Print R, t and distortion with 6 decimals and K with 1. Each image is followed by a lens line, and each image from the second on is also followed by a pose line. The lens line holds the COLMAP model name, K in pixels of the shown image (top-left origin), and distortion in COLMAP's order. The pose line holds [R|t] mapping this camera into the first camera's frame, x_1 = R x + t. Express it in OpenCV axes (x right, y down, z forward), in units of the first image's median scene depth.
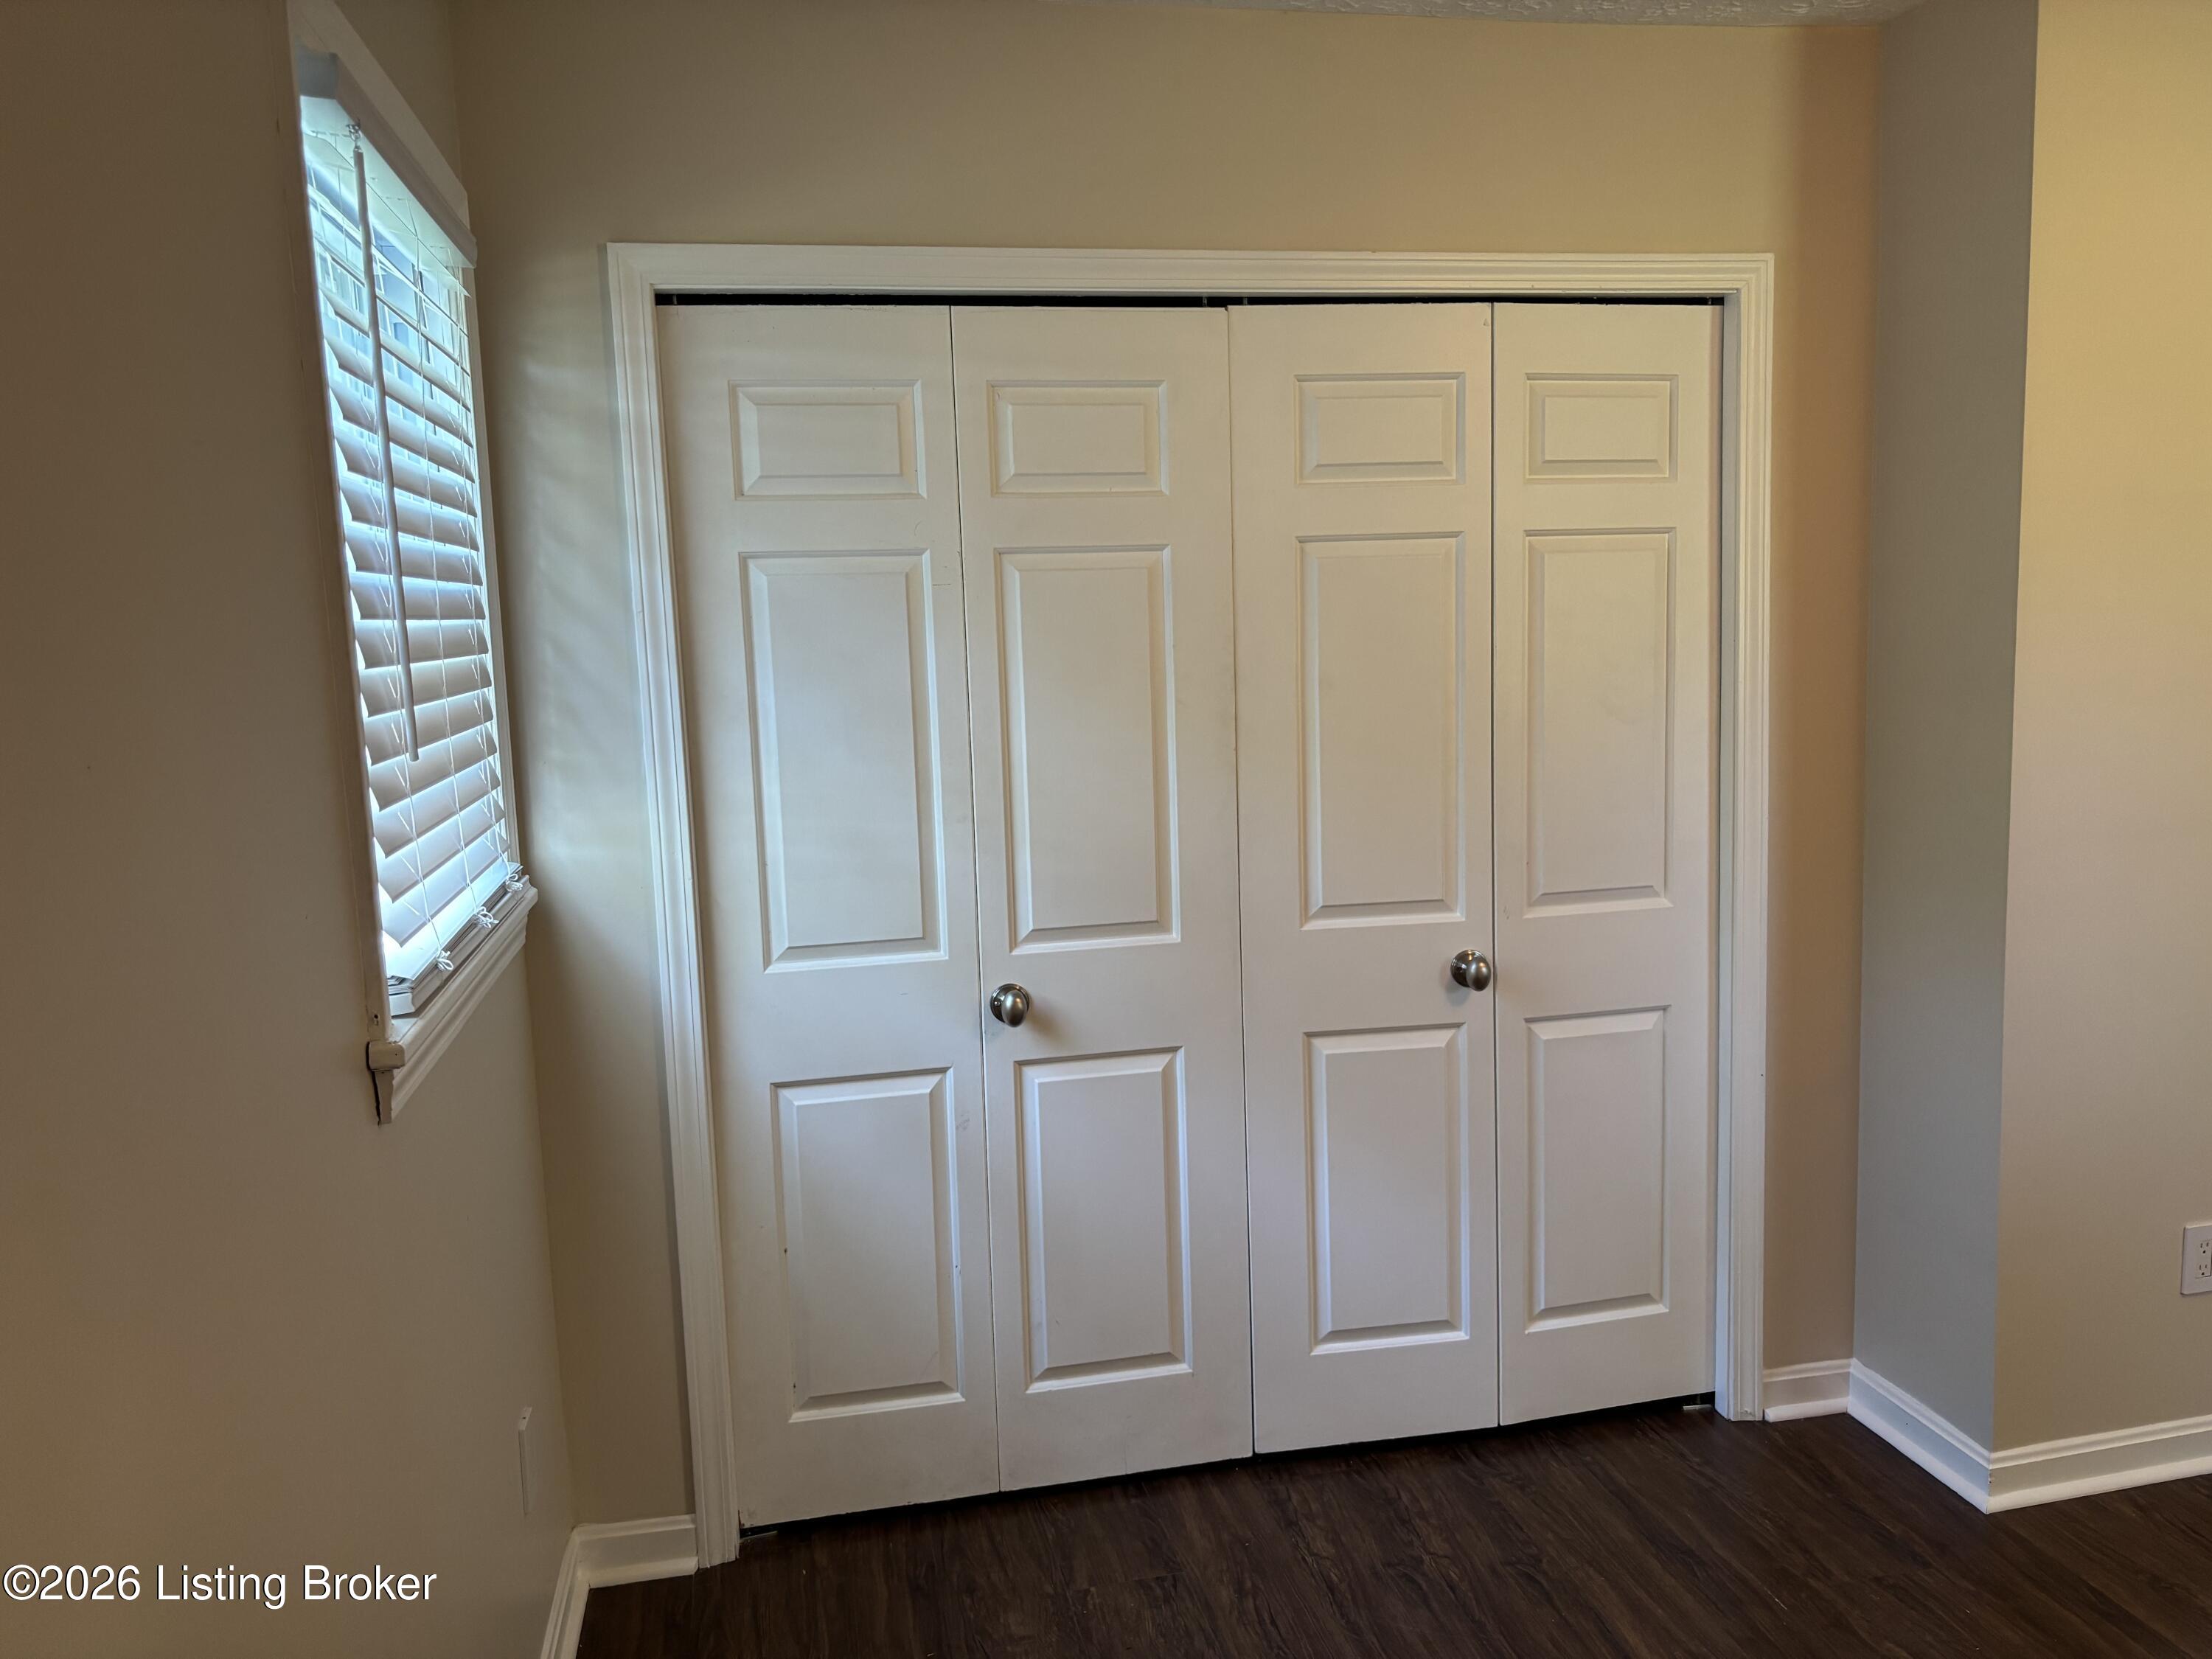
lens RADIAL K [[1690.1, 0, 1126.2], [0, 1690.1, 825.7], [0, 0, 1]] dist [0.057336, -0.056403]
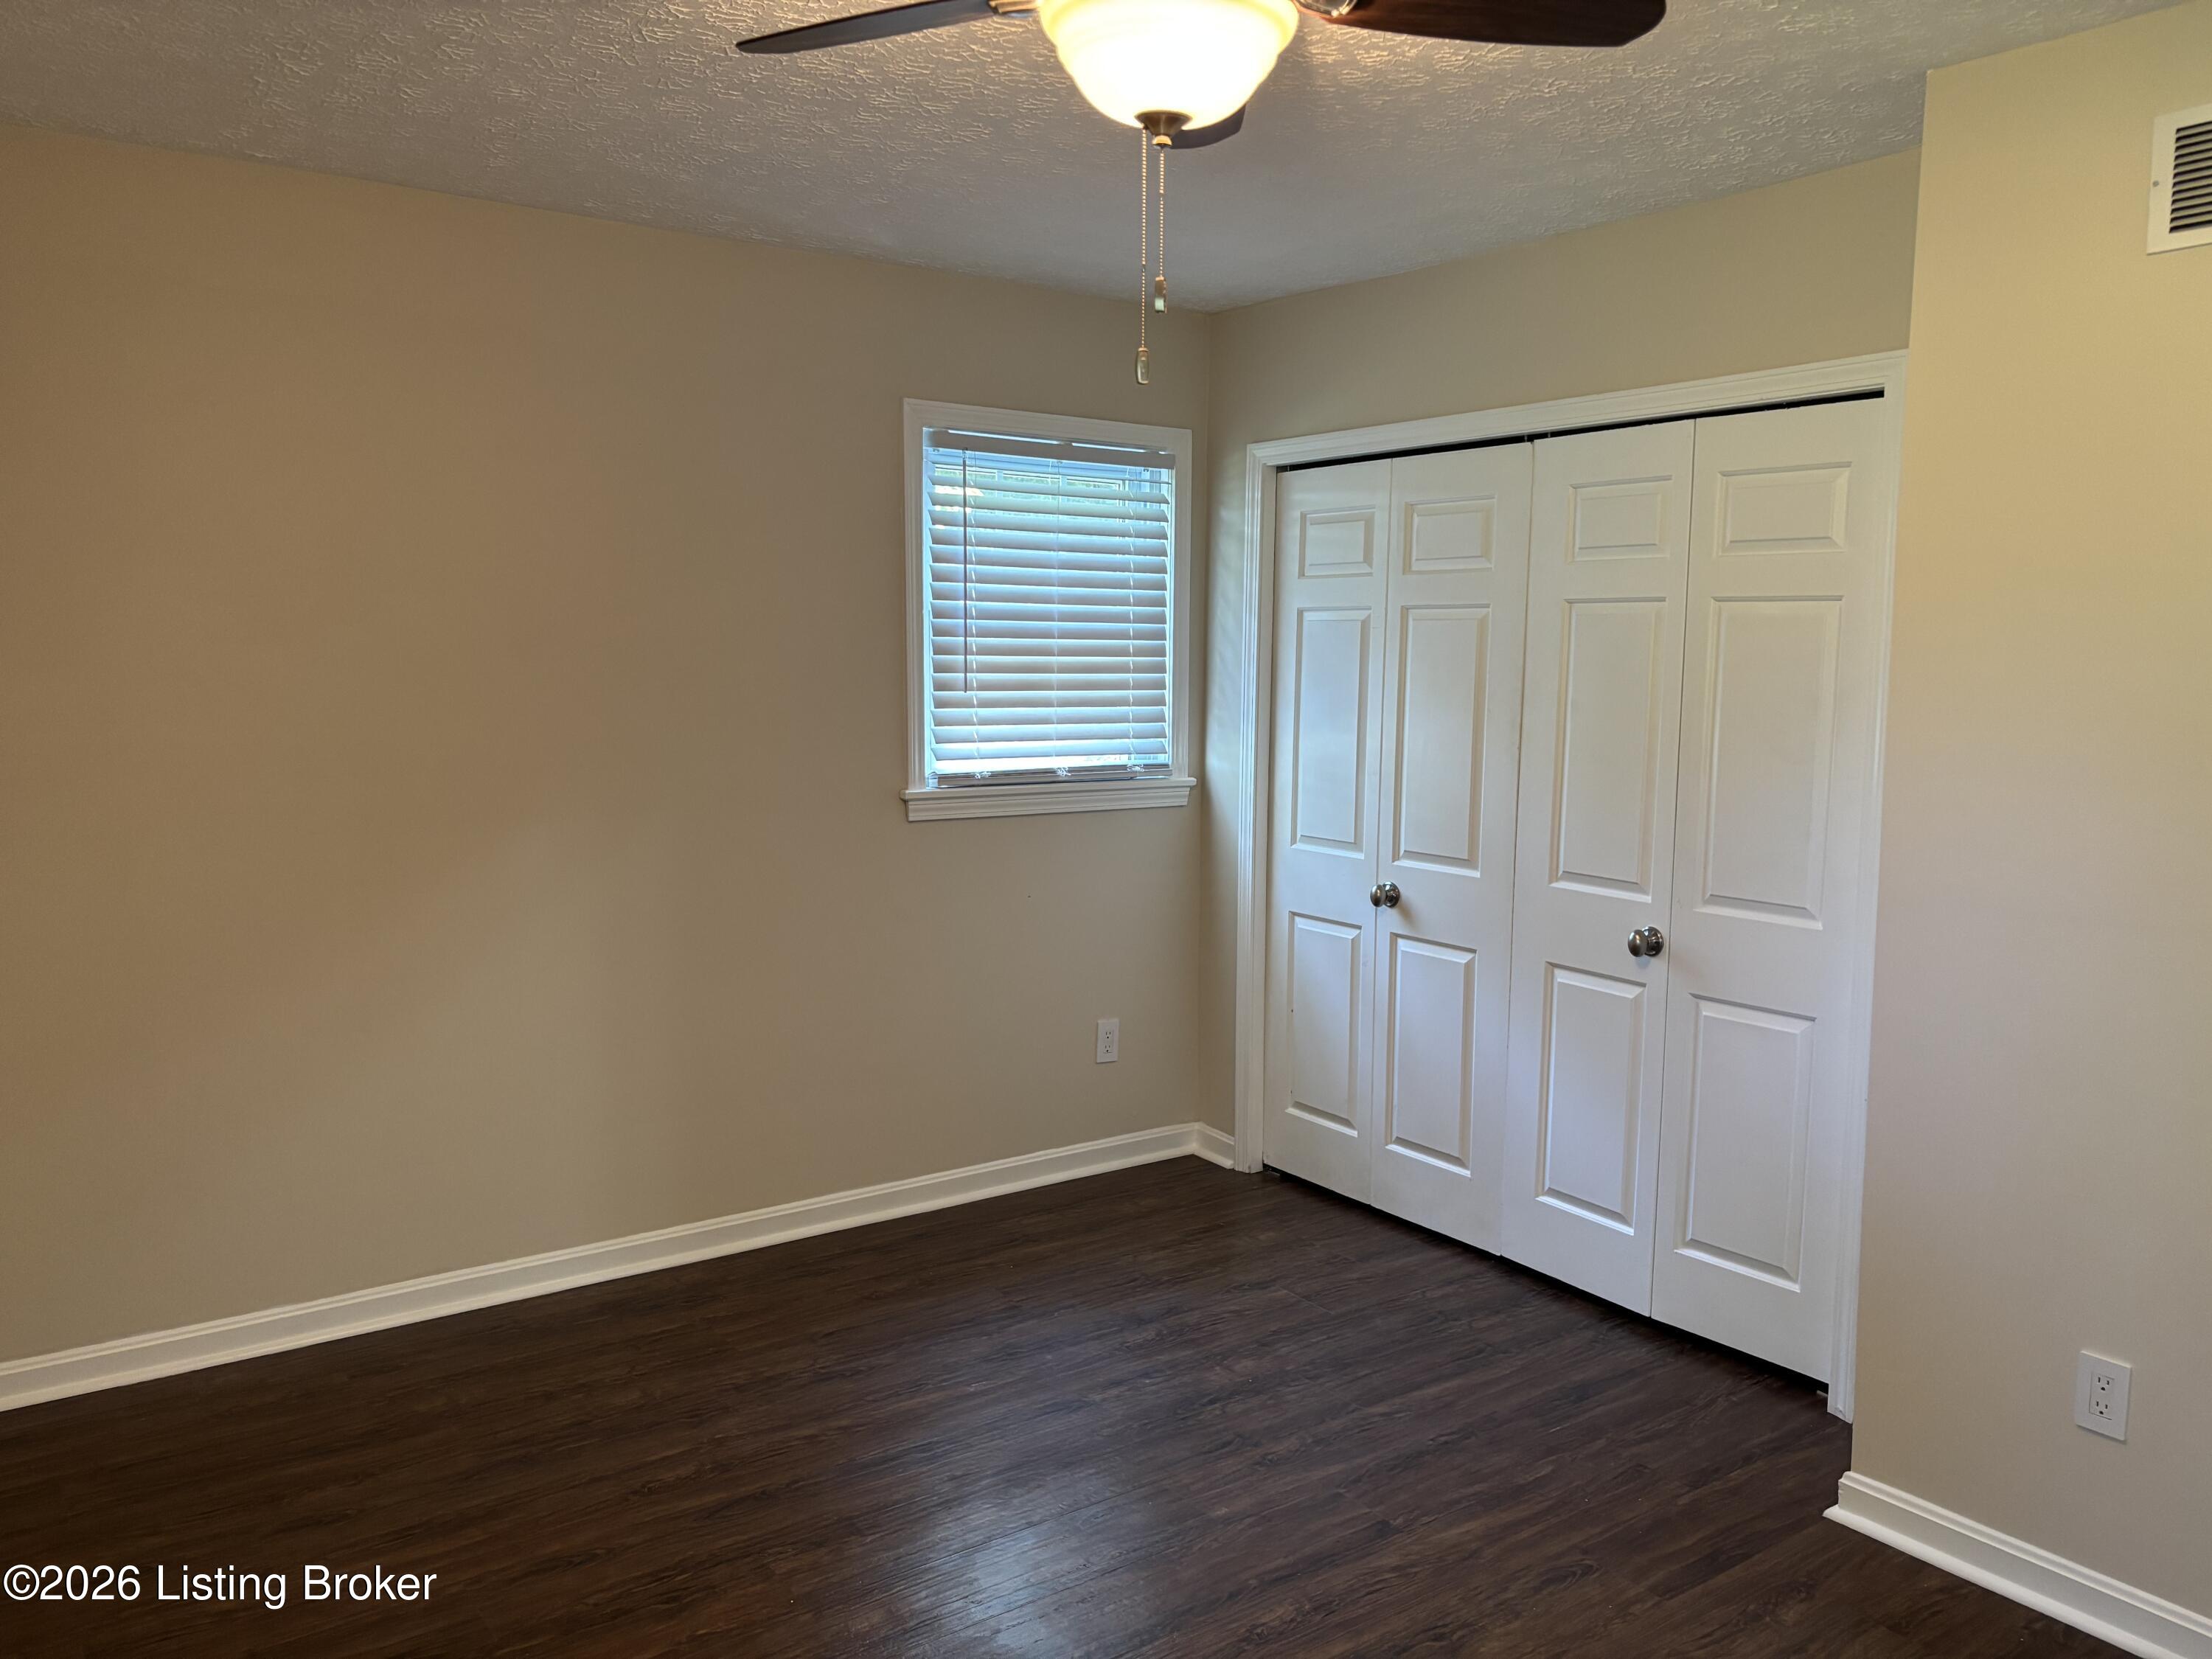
lens RADIAL K [[1690.1, 0, 1116.0], [0, 1690.1, 841.9], [0, 0, 1]] dist [0.057336, -0.056403]
pose [[0.392586, 0.140442, -0.908929, 1.221900], [-0.143862, 0.985484, 0.090134, -0.047039], [0.908394, 0.095375, 0.407092, 0.118603]]
